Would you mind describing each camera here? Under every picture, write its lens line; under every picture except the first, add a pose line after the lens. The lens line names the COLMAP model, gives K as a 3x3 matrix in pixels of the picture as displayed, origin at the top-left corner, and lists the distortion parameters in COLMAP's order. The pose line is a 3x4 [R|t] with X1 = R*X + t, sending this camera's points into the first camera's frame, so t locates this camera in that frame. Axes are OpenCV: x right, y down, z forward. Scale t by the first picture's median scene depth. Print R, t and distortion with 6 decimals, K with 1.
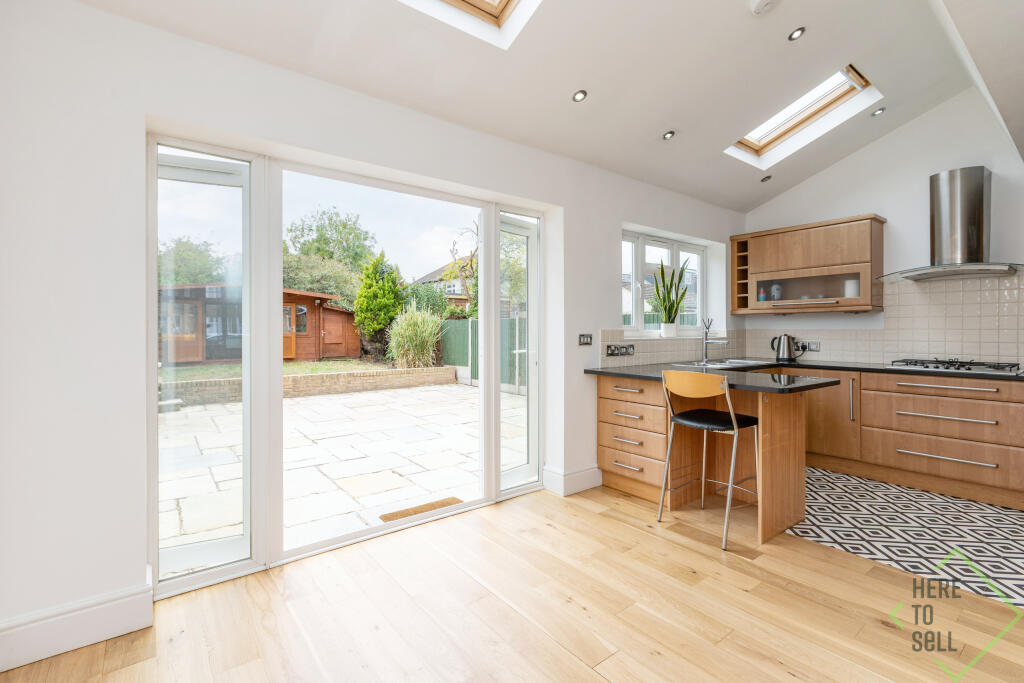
lens RADIAL K [[467.1, 0, 509.8], [0, 467.1, 338.0], [0, 0, 1]] dist [-0.001371, -0.001508]
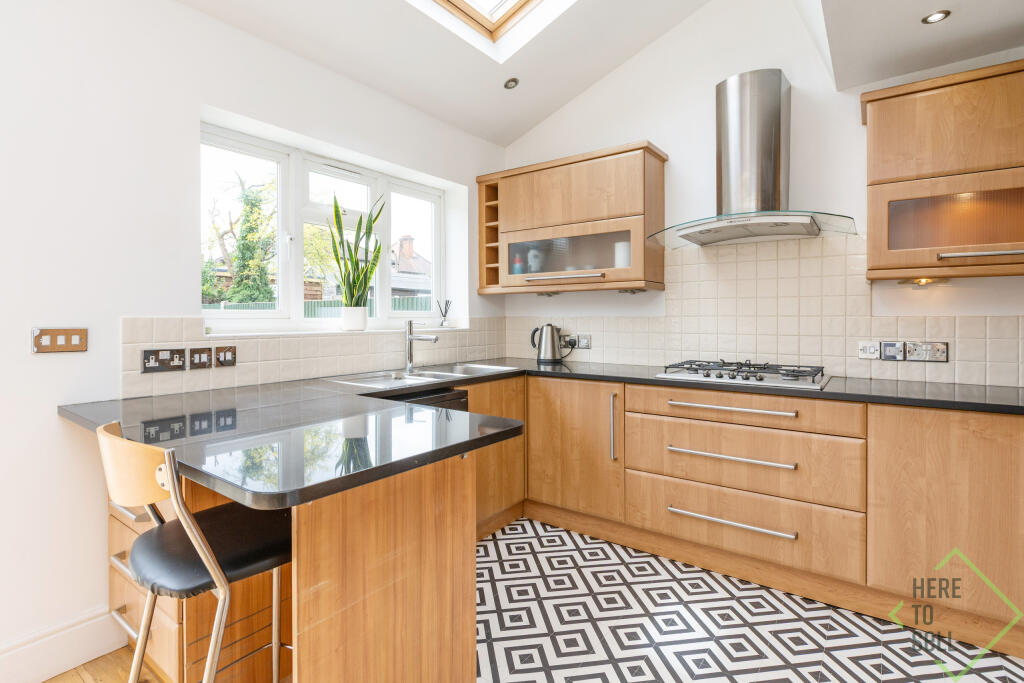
lens RADIAL K [[499.5, 0, 513.0], [0, 499.5, 331.6], [0, 0, 1]] dist [-0.005014, 0.000336]
pose [[0.960895, -0.009712, 0.276742, 0.419115], [0.006683, 0.999907, 0.011886, -0.006932], [-0.276832, -0.009572, 0.960871, 0.390264]]
